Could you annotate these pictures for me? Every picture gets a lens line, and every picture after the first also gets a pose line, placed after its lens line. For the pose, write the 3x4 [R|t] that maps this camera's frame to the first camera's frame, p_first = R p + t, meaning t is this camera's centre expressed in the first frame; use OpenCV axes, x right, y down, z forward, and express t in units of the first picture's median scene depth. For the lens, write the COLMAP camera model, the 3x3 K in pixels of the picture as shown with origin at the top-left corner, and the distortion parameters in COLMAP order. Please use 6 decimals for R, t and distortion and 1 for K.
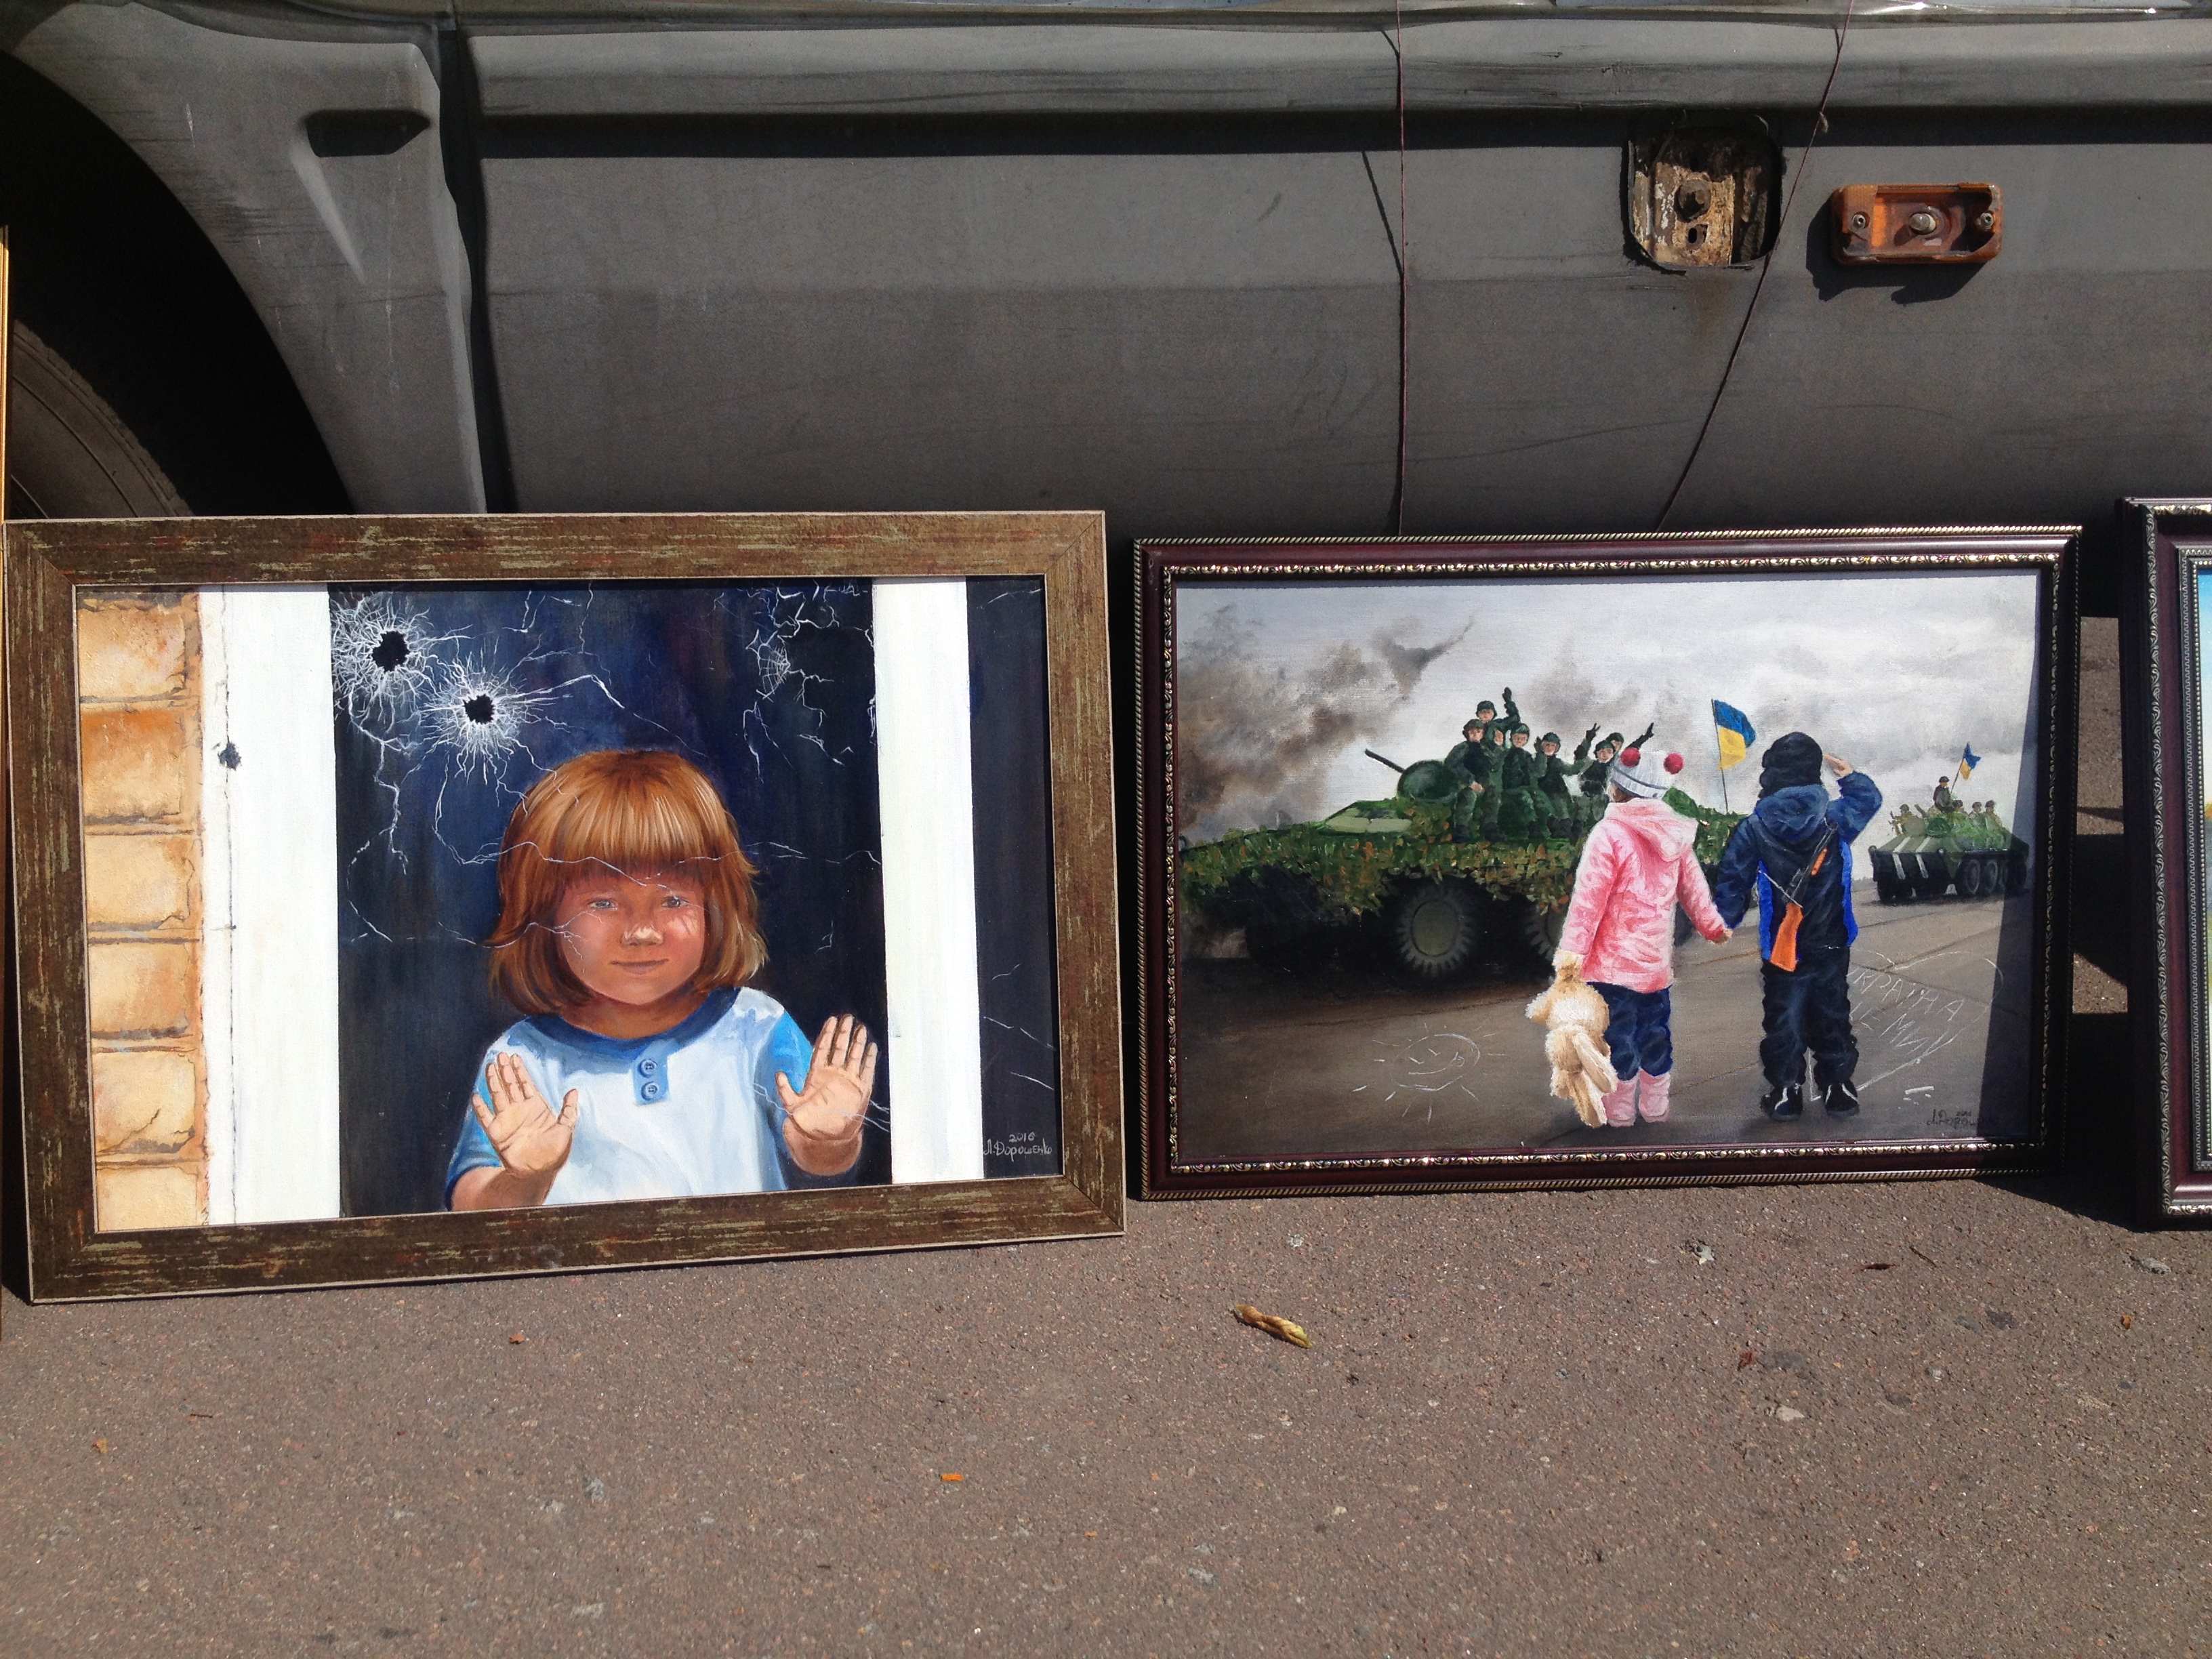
lens RADIAL K [[2217.5, 0, 1136.8], [0, 2217.5, 838.0], [0, 0, 1]] dist [0.128807, -0.354800]
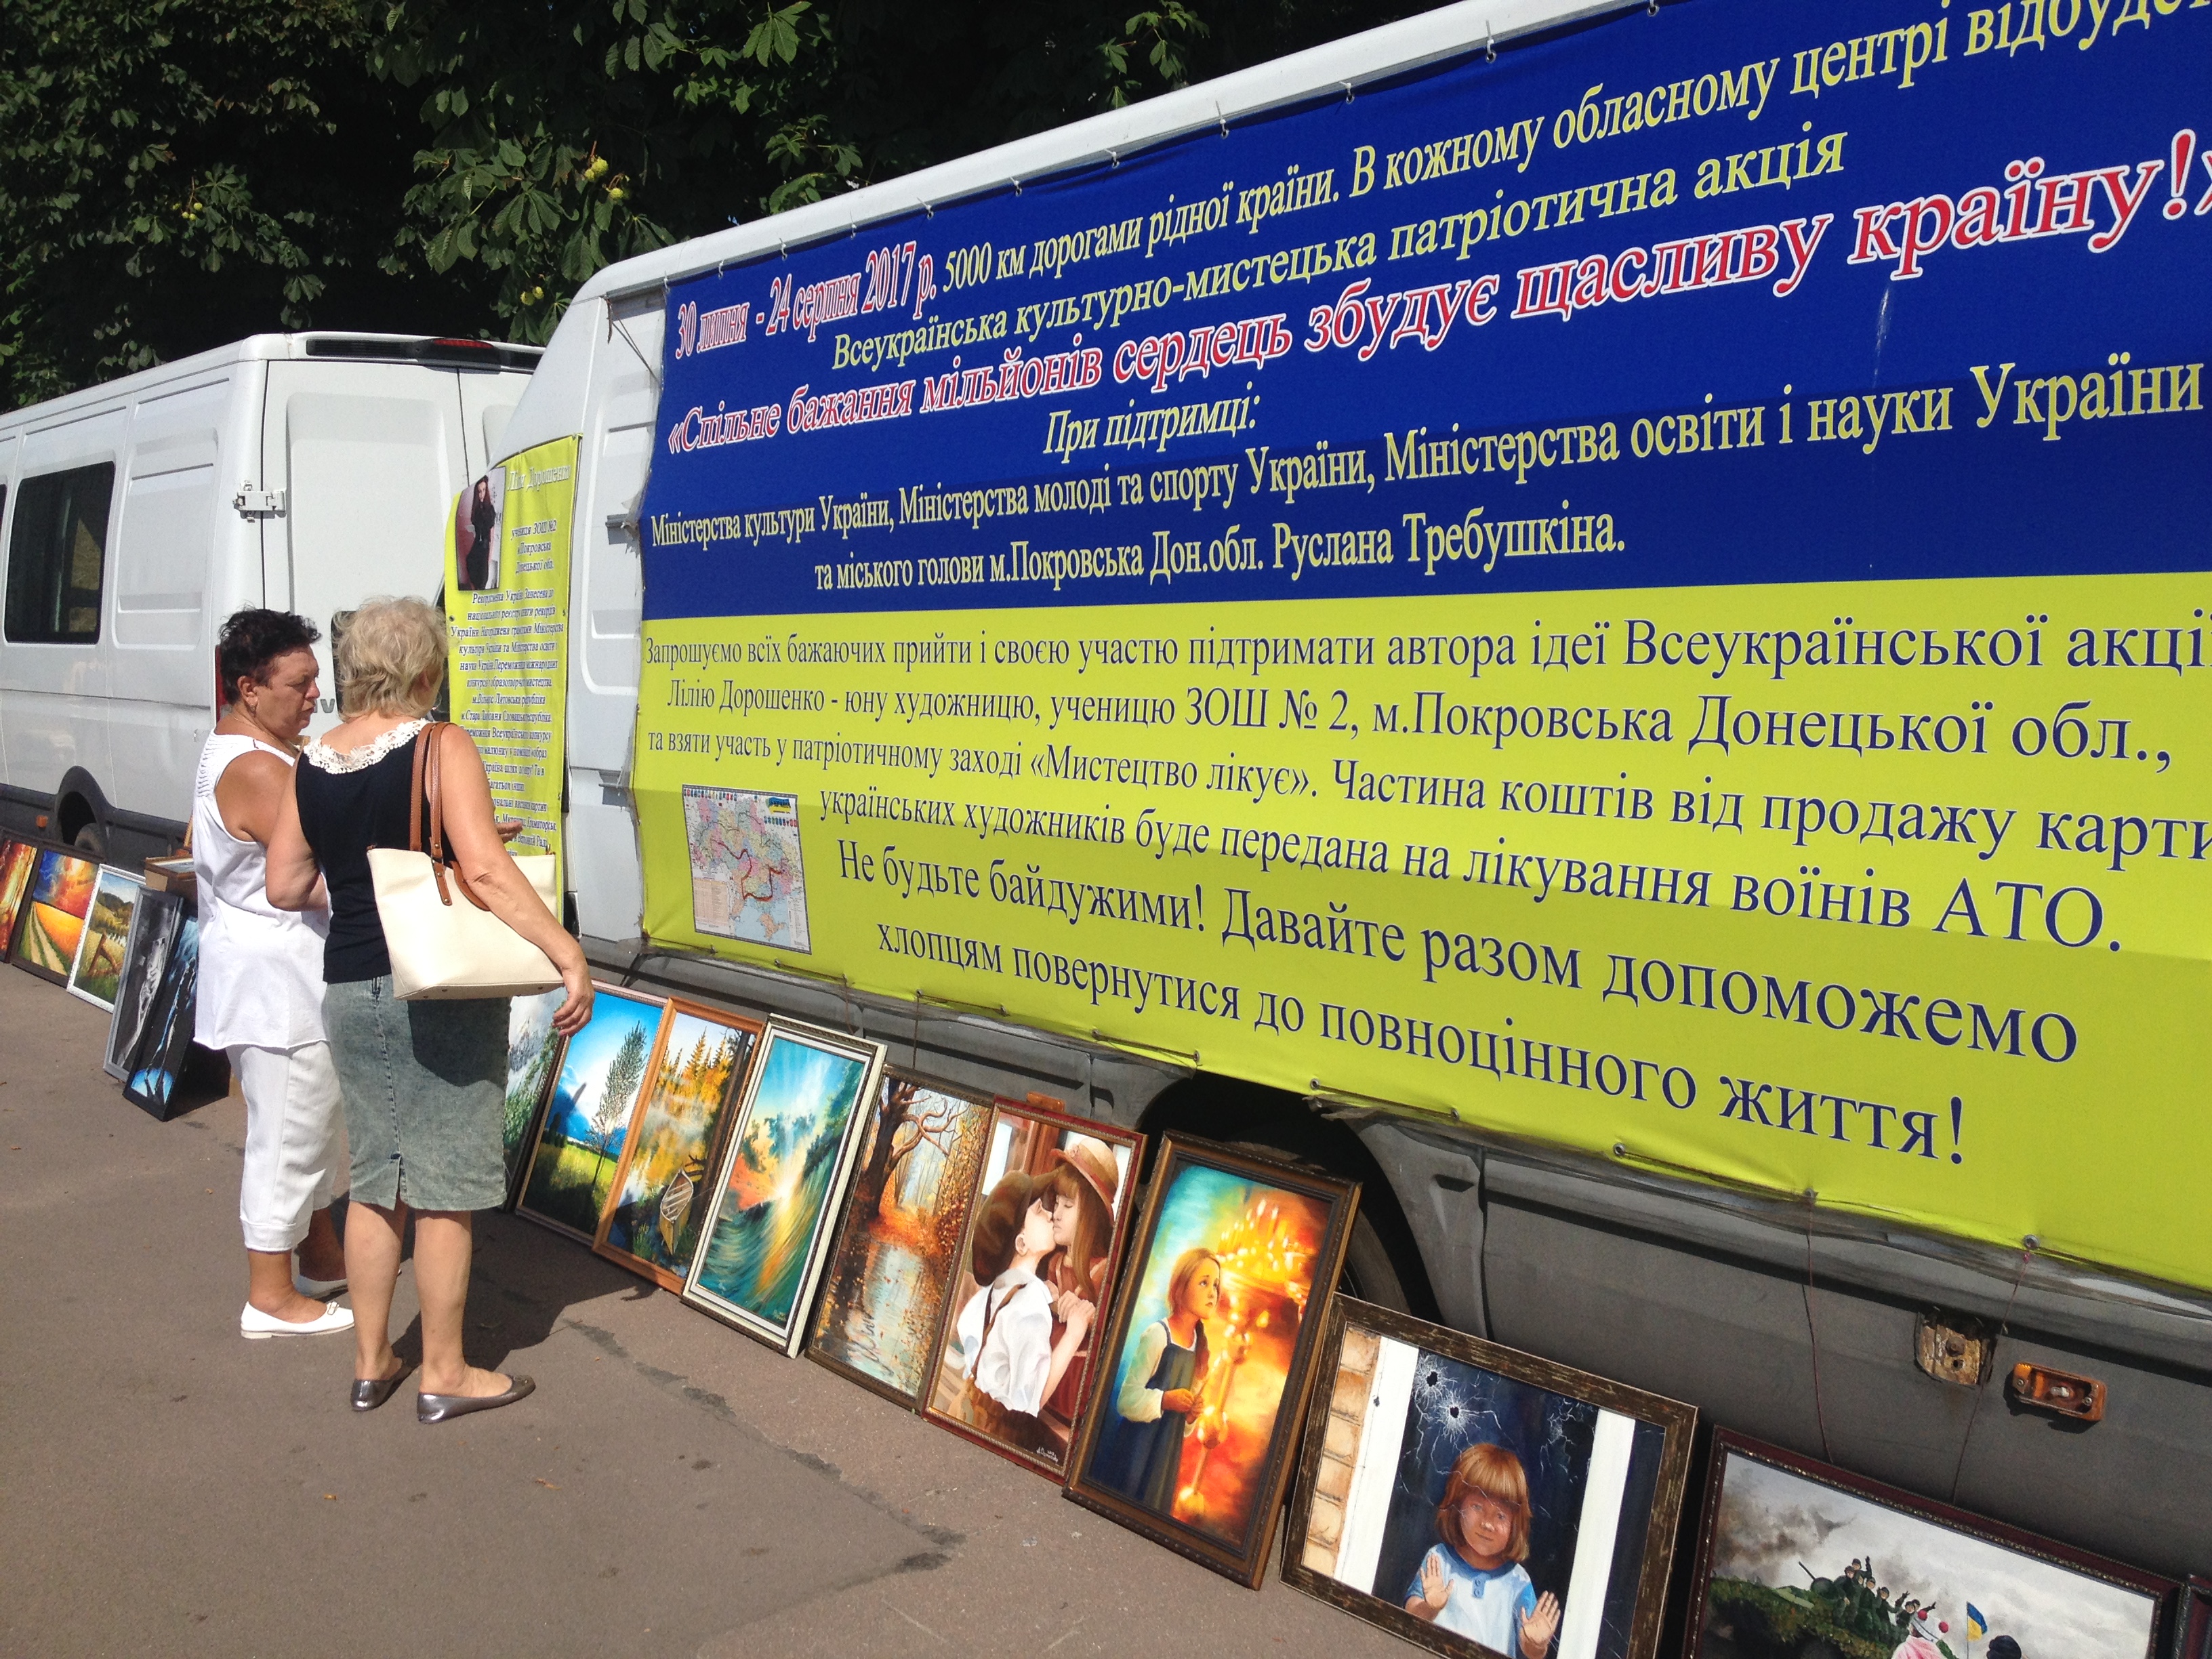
lens RADIAL K [[2217.5, 0, 1136.8], [0, 2217.5, 838.0], [0, 0, 1]] dist [0.128807, -0.354800]
pose [[0.571074, 0.099114, -0.814893, 1.416841], [-0.225667, 0.973393, -0.039755, -0.483889], [0.789271, 0.206598, 0.578246, -0.815658]]
